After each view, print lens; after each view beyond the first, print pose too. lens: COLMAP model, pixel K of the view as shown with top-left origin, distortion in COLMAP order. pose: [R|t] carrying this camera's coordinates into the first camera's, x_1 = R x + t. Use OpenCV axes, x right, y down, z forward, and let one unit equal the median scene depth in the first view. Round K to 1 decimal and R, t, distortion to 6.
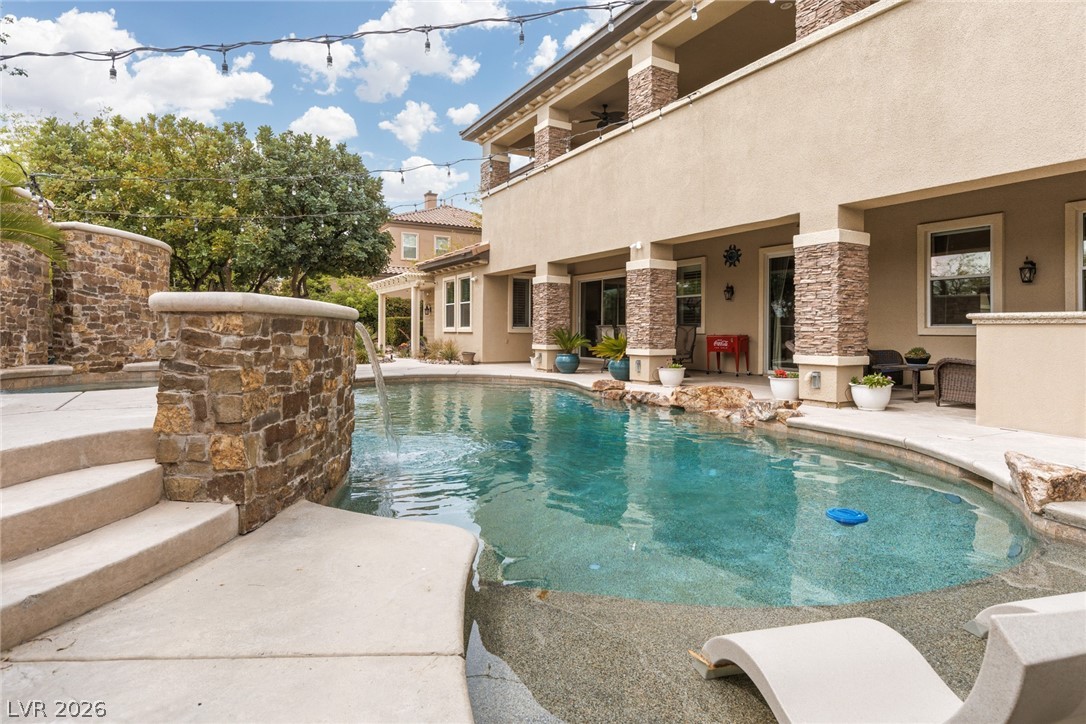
lens RADIAL K [[594.0, 0, 537.3], [0, 594.0, 353.5], [0, 0, 1]] dist [-0.001501, 0.000797]
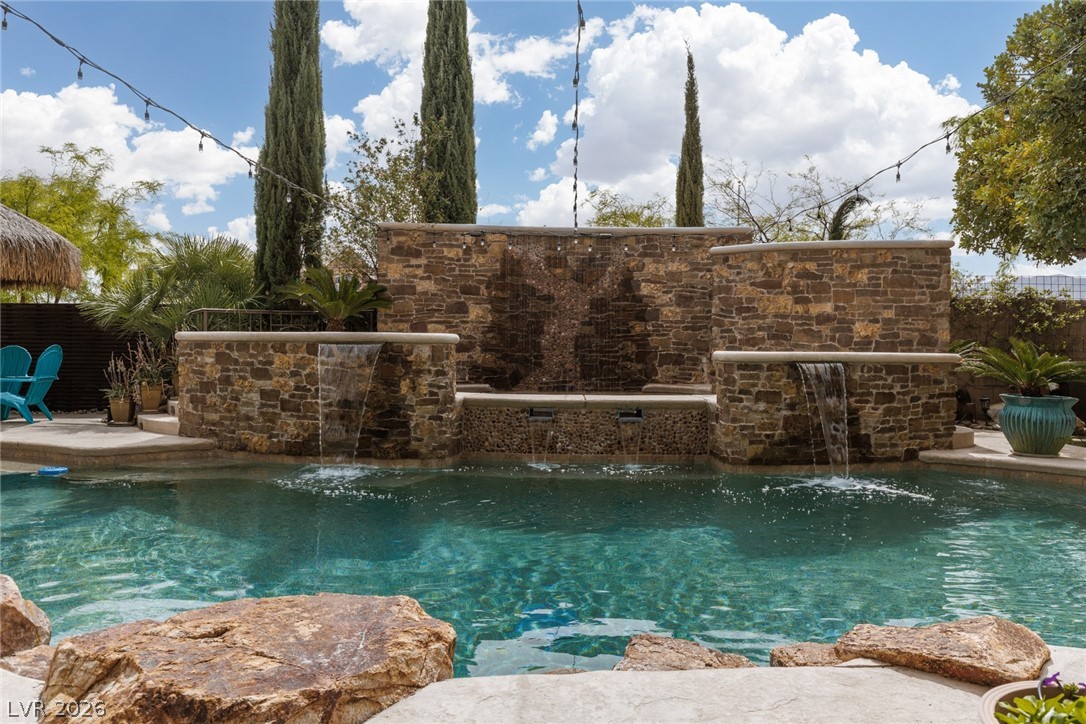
lens RADIAL K [[801.1, 0, 547.7], [0, 801.1, 362.4], [0, 0, 1]] dist [-0.001367, -0.001313]
pose [[-0.493279, 0.010494, -0.869808, 0.553767], [-0.043041, 0.998408, 0.036455, -0.057997], [0.868806, 0.055420, -0.492042, 1.381794]]
